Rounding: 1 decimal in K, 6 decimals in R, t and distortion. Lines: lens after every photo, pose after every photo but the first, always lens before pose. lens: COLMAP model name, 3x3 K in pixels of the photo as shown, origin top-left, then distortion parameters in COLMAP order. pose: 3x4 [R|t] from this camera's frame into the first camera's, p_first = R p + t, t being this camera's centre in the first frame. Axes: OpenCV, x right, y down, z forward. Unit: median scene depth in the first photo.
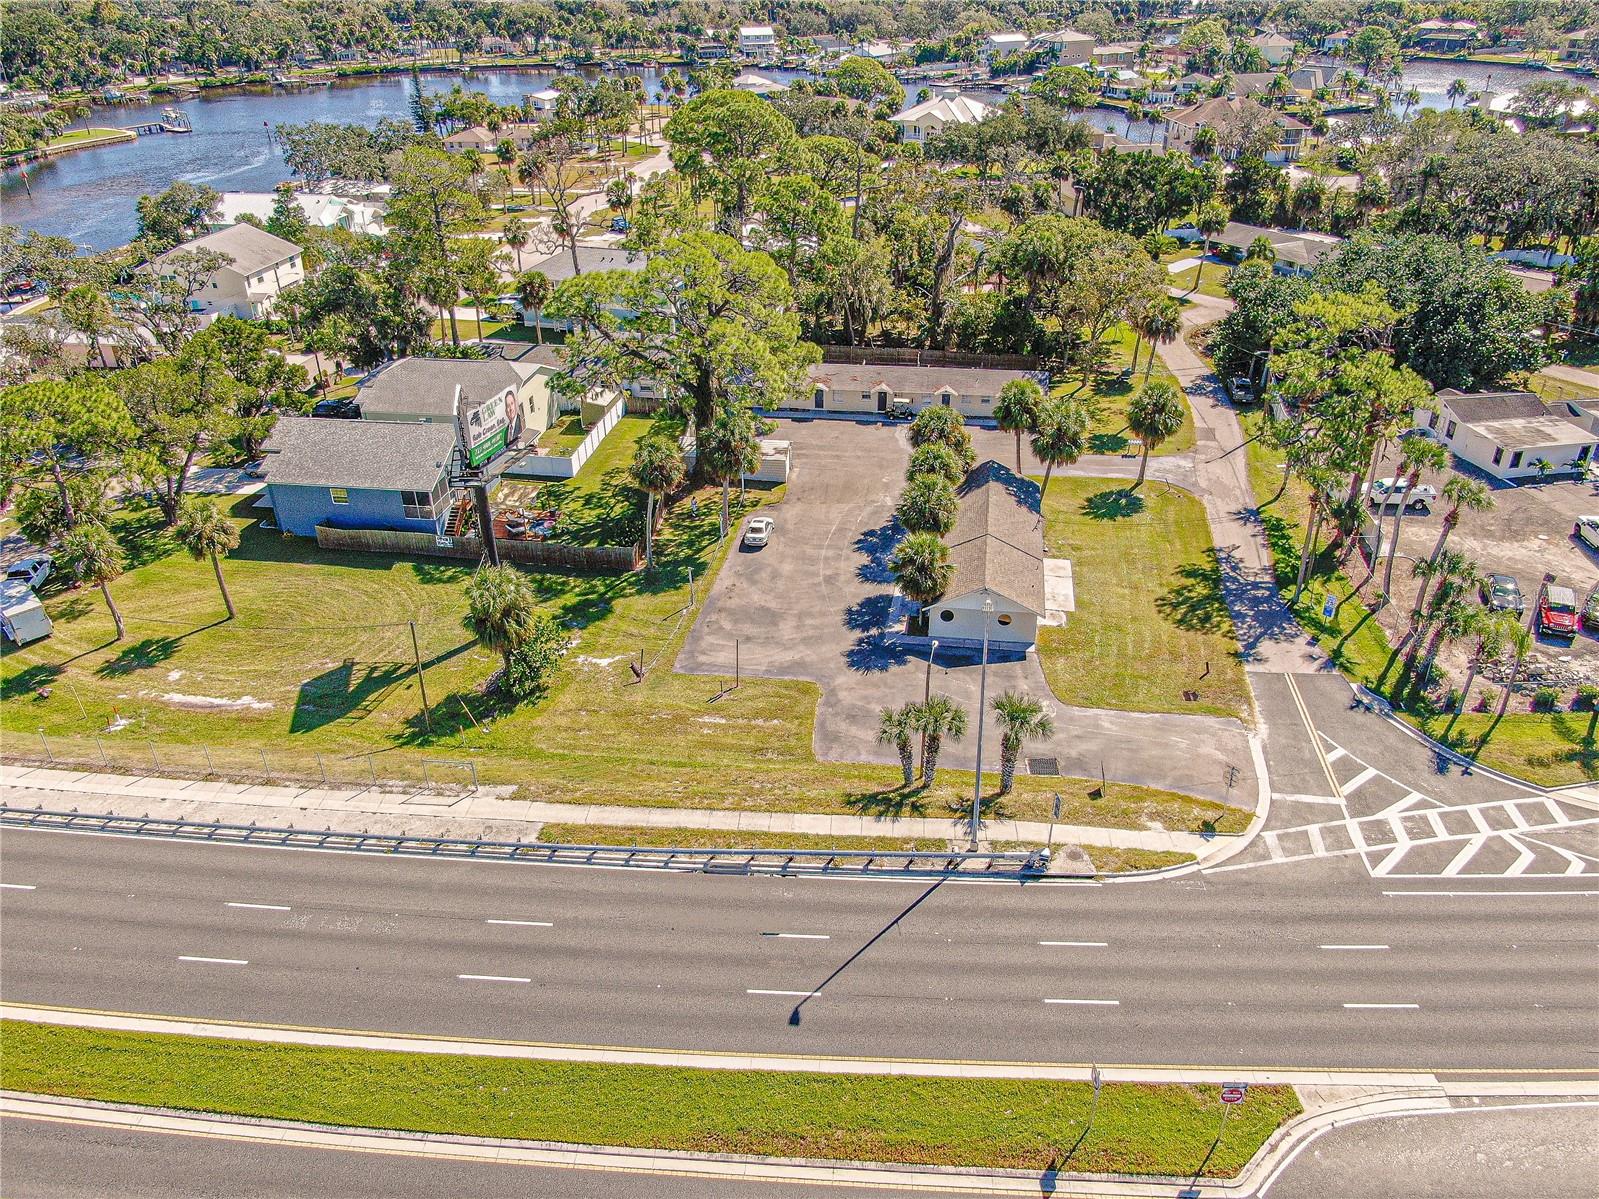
lens RADIAL K [[1140.3, 0, 800.7], [0, 1140.3, 629.4], [0, 0, 1]] dist [-0.012749, -0.005886]
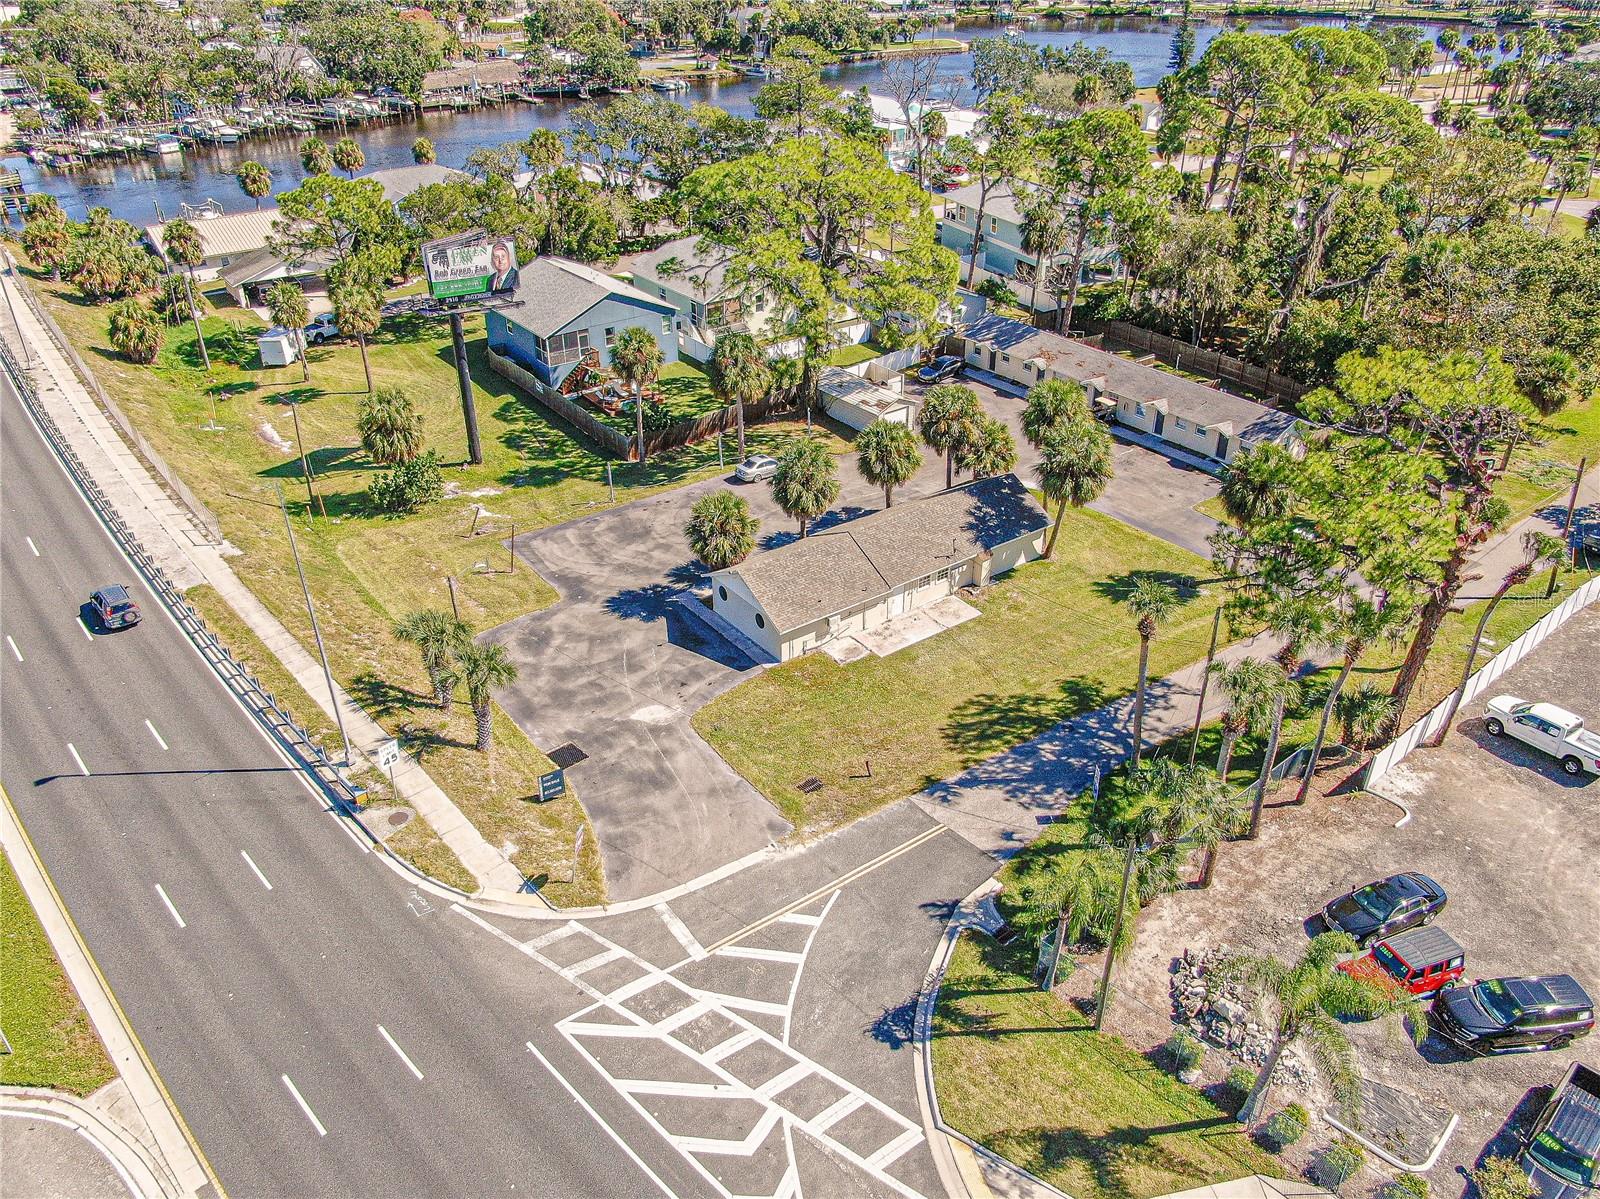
lens RADIAL K [[1146.1, 0, 799.4], [0, 1146.1, 642.5], [0, 0, 1]] dist [-0.004759, -0.003077]
pose [[0.706699, 0.391895, -0.589063, 0.658049], [-0.365958, 0.915026, 0.169714, -0.139275], [0.605518, 0.095635, 0.790065, 0.320038]]
